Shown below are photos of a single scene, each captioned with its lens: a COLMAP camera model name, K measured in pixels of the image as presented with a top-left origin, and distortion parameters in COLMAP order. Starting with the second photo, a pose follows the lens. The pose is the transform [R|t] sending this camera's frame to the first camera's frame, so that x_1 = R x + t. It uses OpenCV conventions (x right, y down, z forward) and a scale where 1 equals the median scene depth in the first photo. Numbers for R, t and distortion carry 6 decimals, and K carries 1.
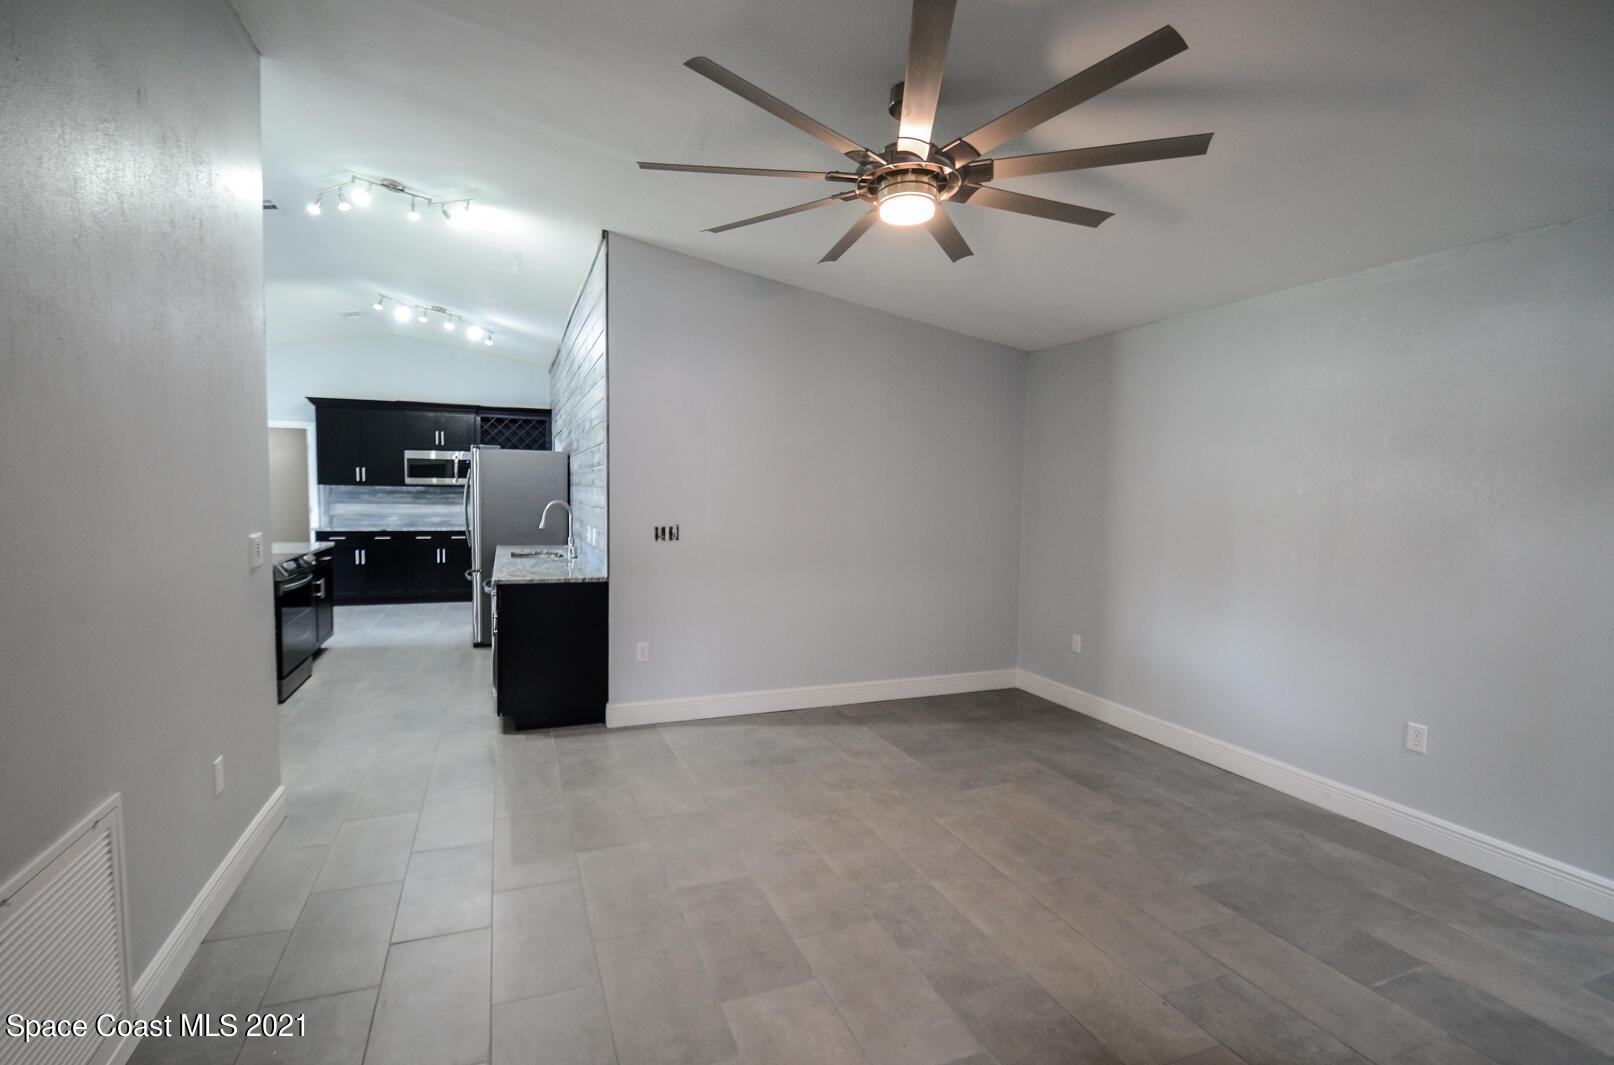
lens RADIAL K [[716.5, 0, 767.8], [0, 716.5, 536.0], [0, 0, 1]] dist [0.019834, -0.022819]
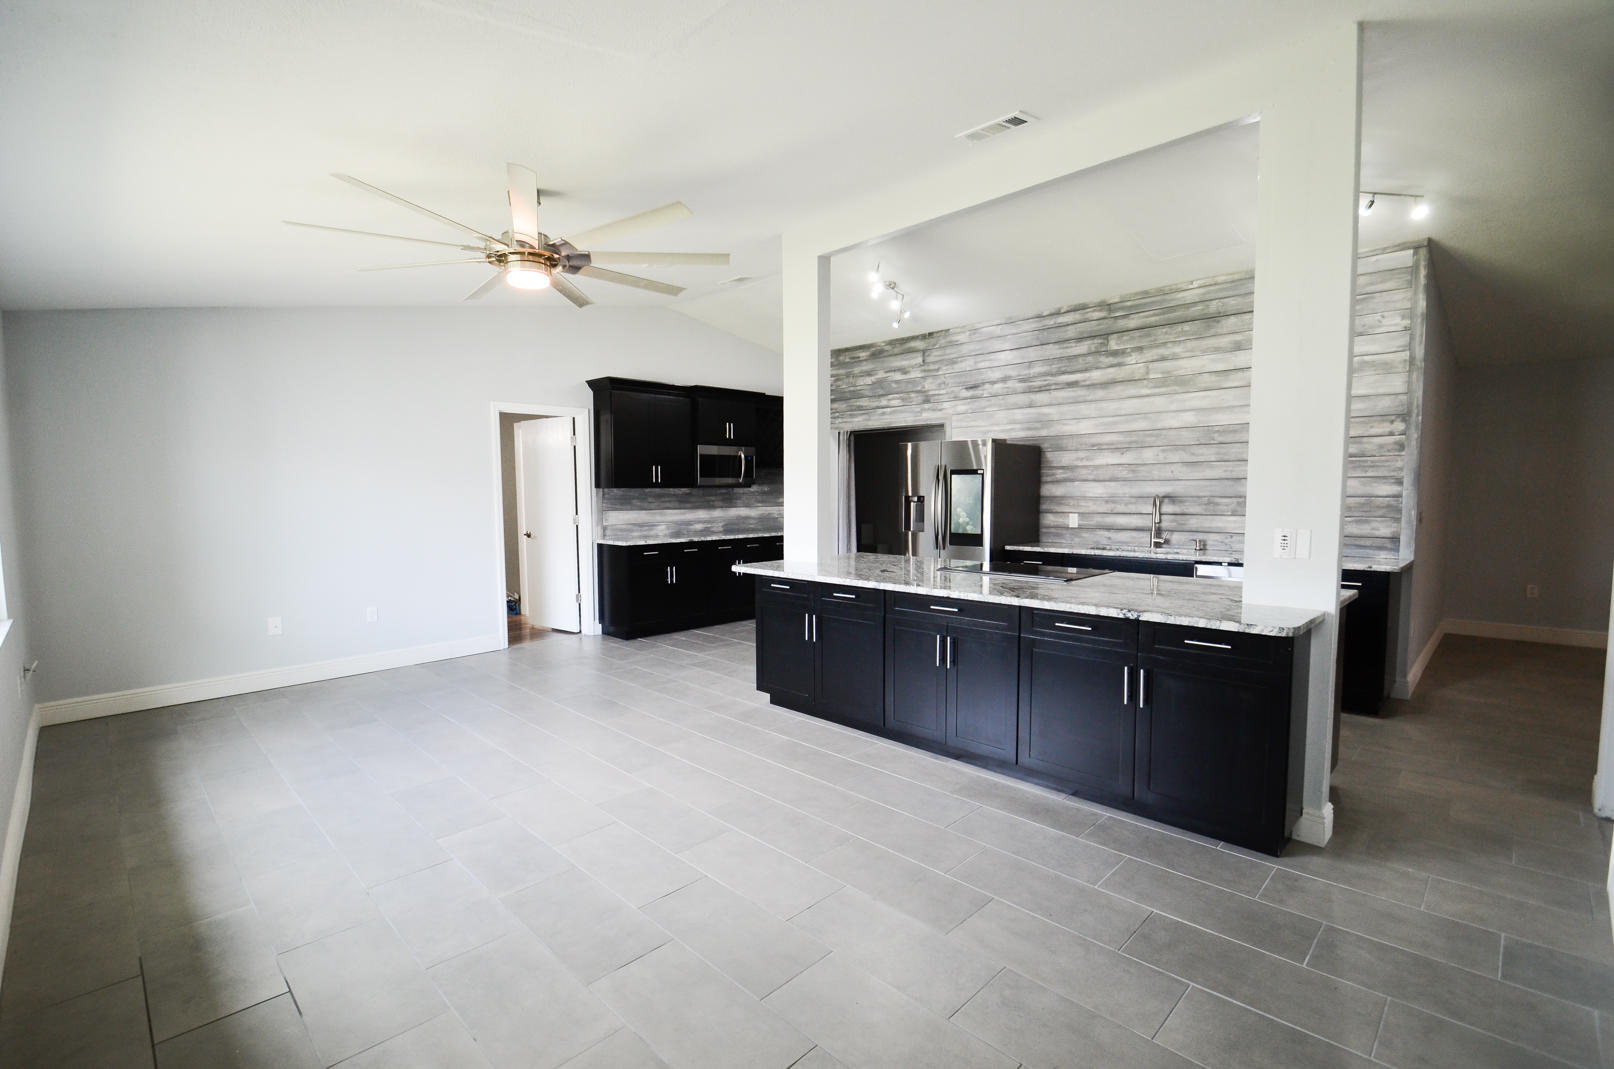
lens RADIAL K [[713.5, 0, 778.6], [0, 713.5, 542.4], [0, 0, 1]] dist [0.014714, -0.014307]
pose [[0.913505, -0.052180, 0.403468, -0.880284], [0.047816, 0.998638, 0.020890, -0.021324], [-0.404008, 0.000209, 0.914755, 0.229223]]
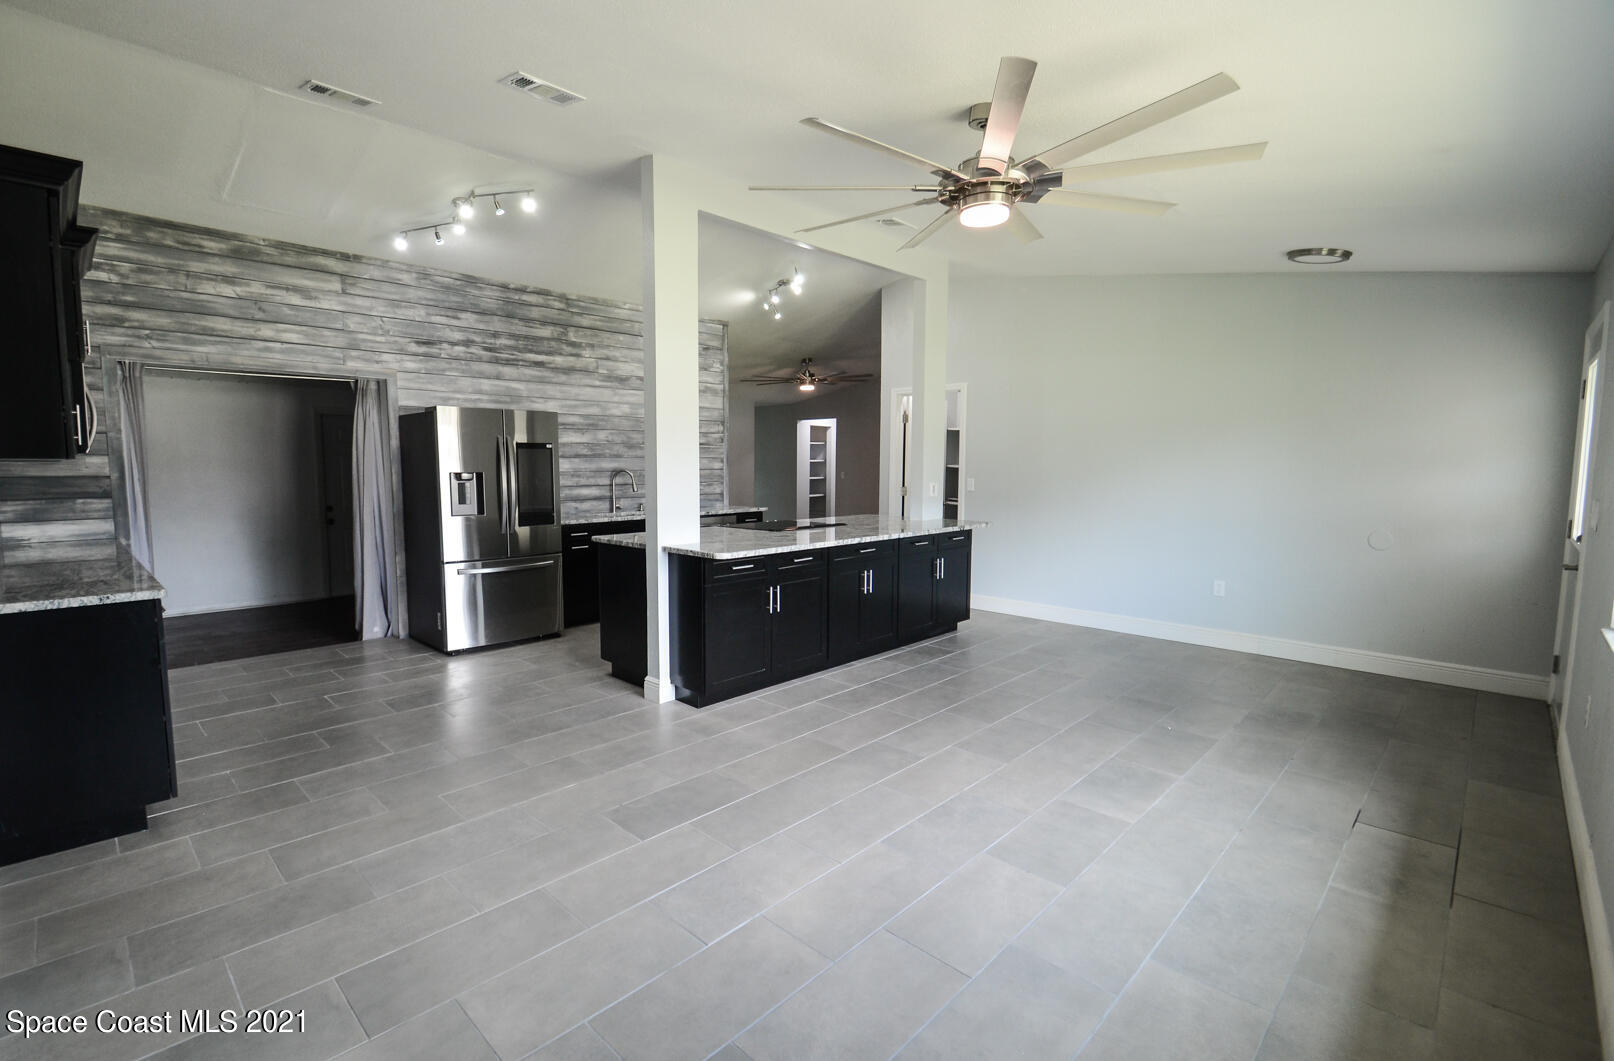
lens RADIAL K [[716.5, 0, 767.8], [0, 716.5, 534.0], [0, 0, 1]] dist [0.019834, -0.022819]
pose [[-0.412610, -0.105176, 0.904816, -1.145900], [0.055746, 0.988534, 0.140329, -0.073769], [-0.909201, 0.108341, -0.402016, 0.964811]]
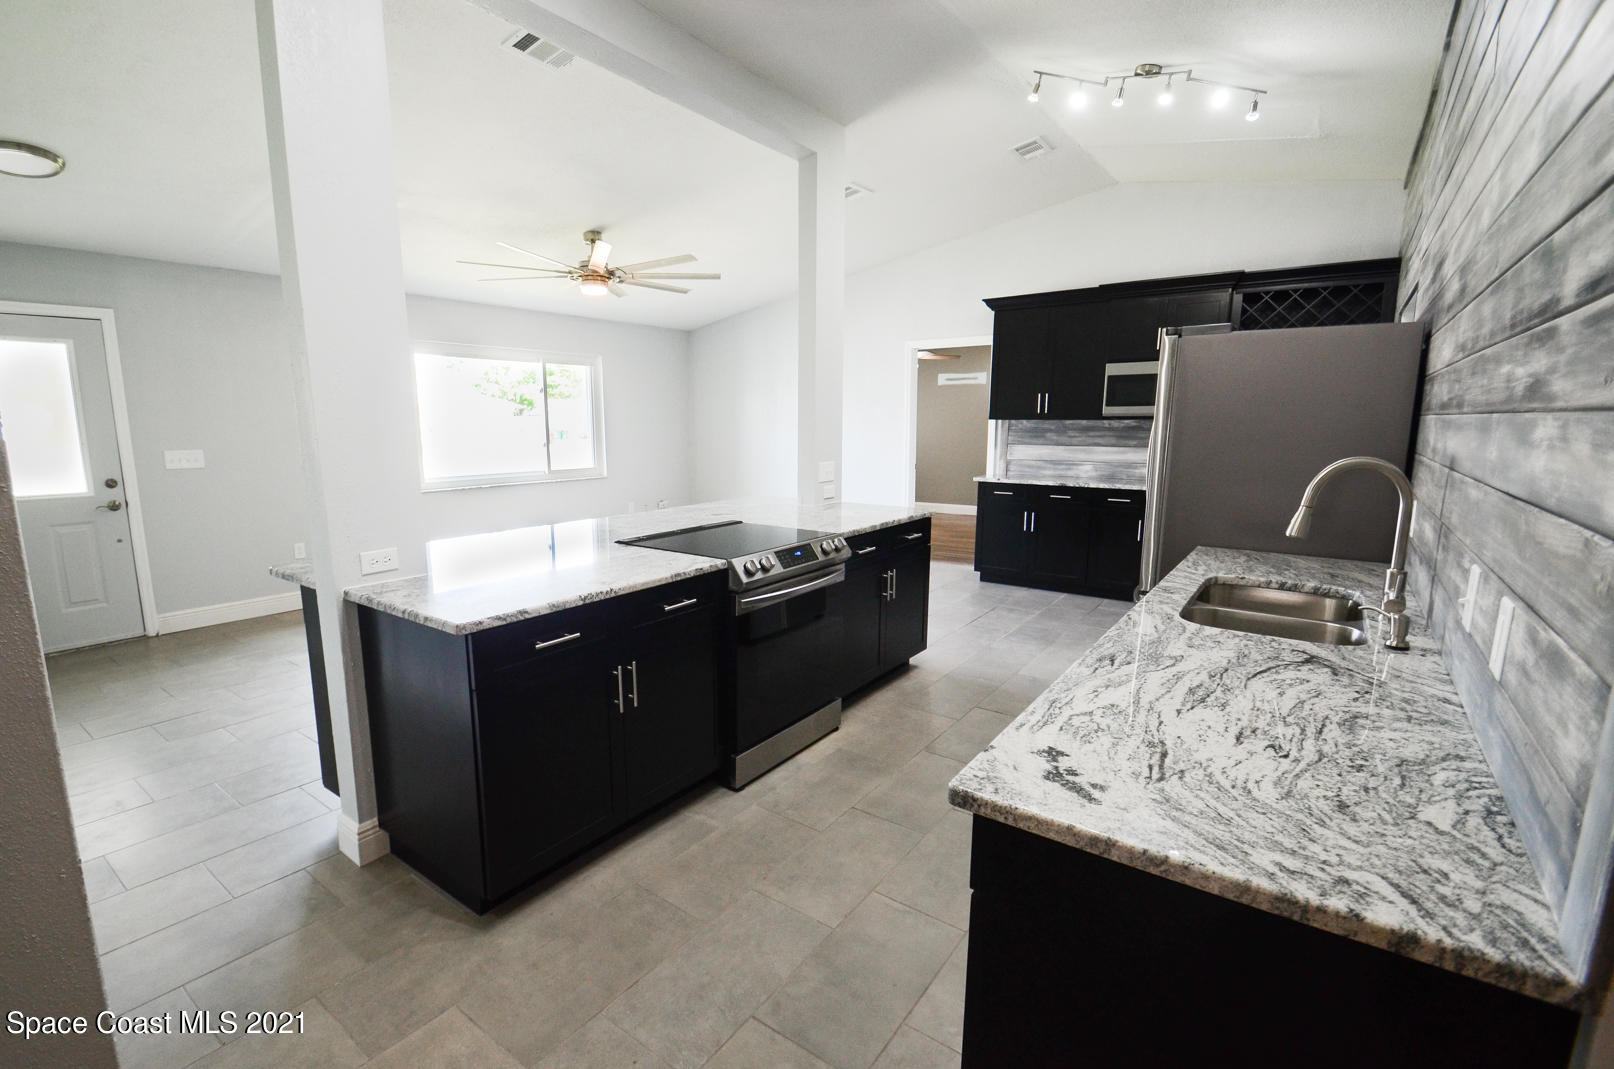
lens RADIAL K [[726.0, 0, 762.0], [0, 726.0, 540.6], [0, 0, 1]] dist [0.015407, -0.015752]
pose [[0.534570, 0.124055, -0.835970, -0.117118], [-0.044644, 0.991932, 0.118651, -0.028701], [0.843944, -0.026107, 0.535795, 0.440275]]
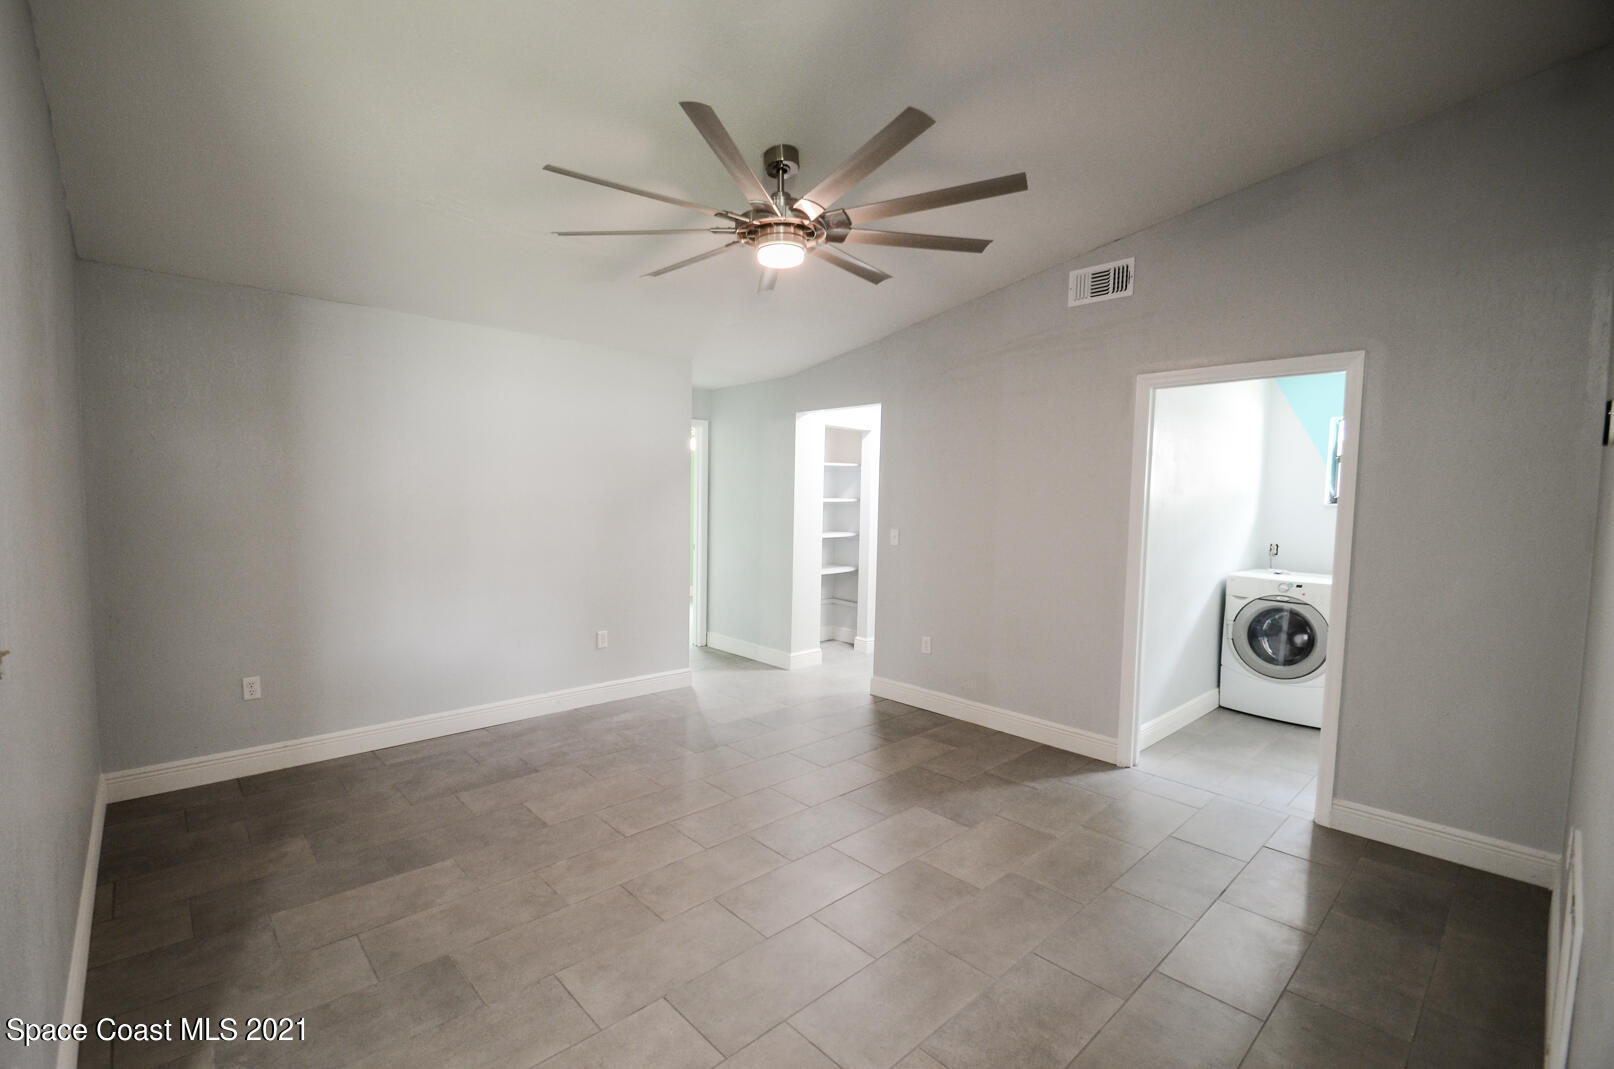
lens RADIAL K [[713.5, 0, 778.6], [0, 713.5, 542.4], [0, 0, 1]] dist [0.014714, -0.014307]
pose [[-0.370894, -0.082302, 0.925021, -0.295745], [0.040876, 0.993653, 0.104798, -0.037643], [-0.927775, 0.076680, -0.365176, 0.480746]]
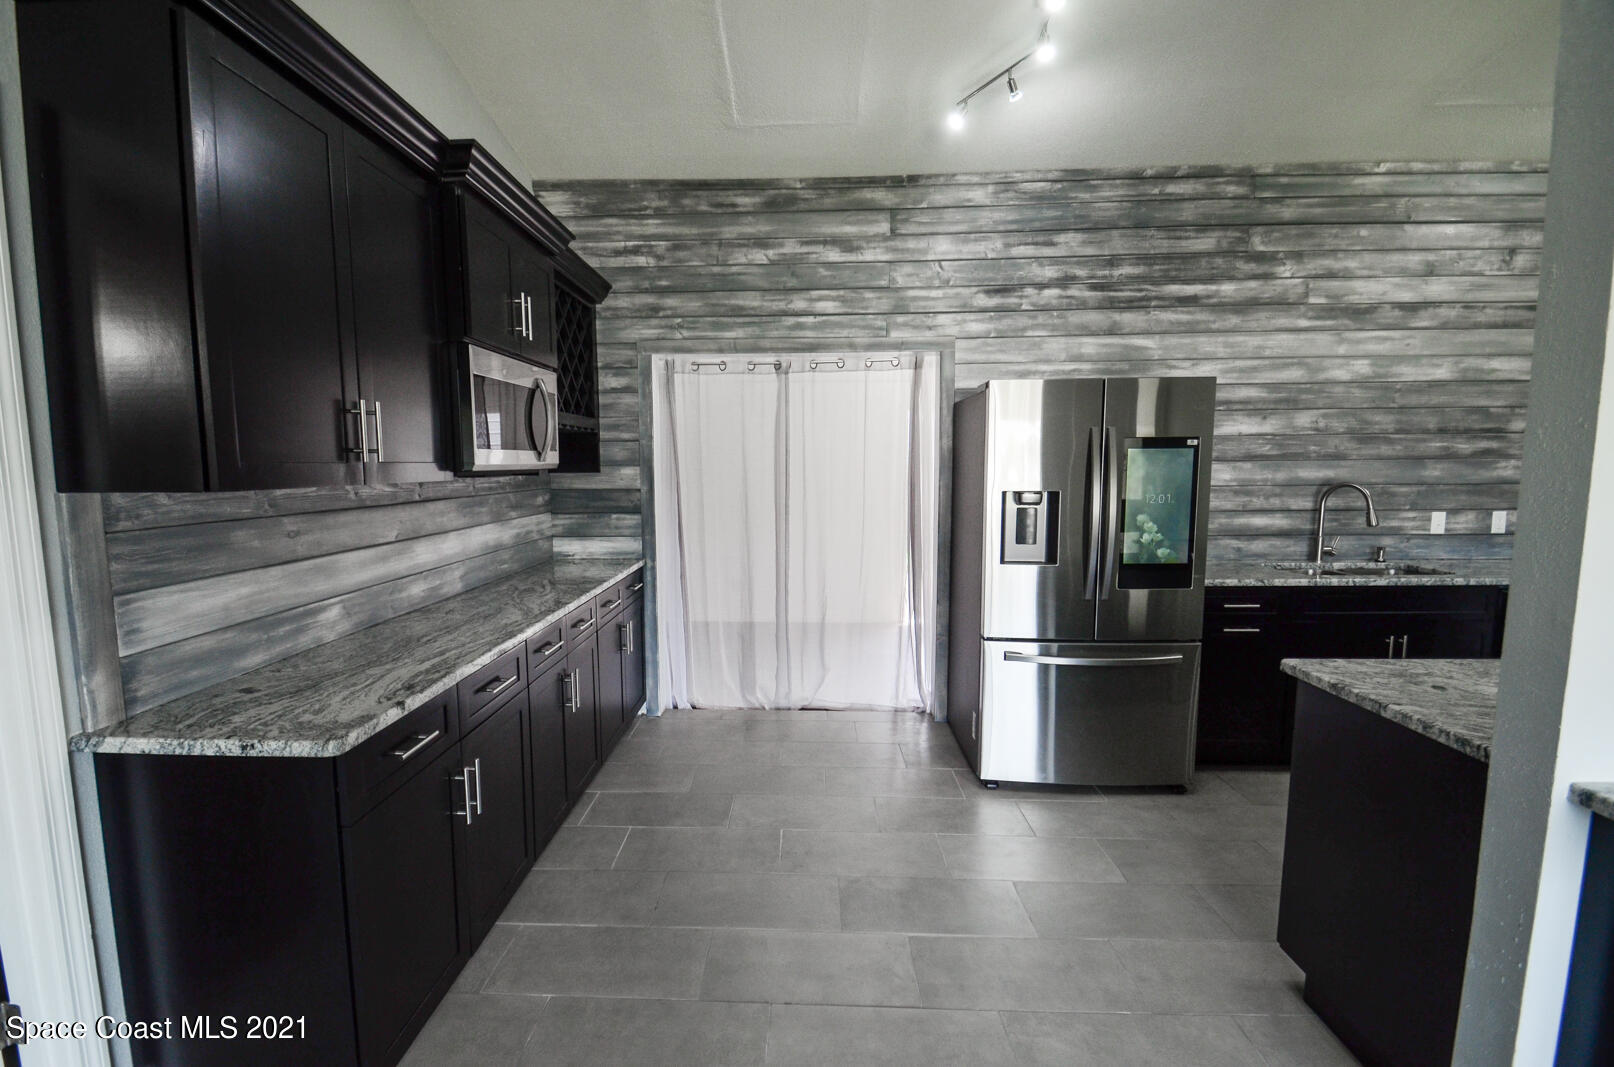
lens RADIAL K [[716.5, 0, 767.8], [0, 716.5, 537.0], [0, 0, 1]] dist [0.019834, -0.022819]
pose [[0.394544, -0.114381, 0.911730, -0.822736], [0.075965, 0.992886, 0.091690, -0.074430], [-0.915732, 0.033084, 0.400426, 0.918582]]
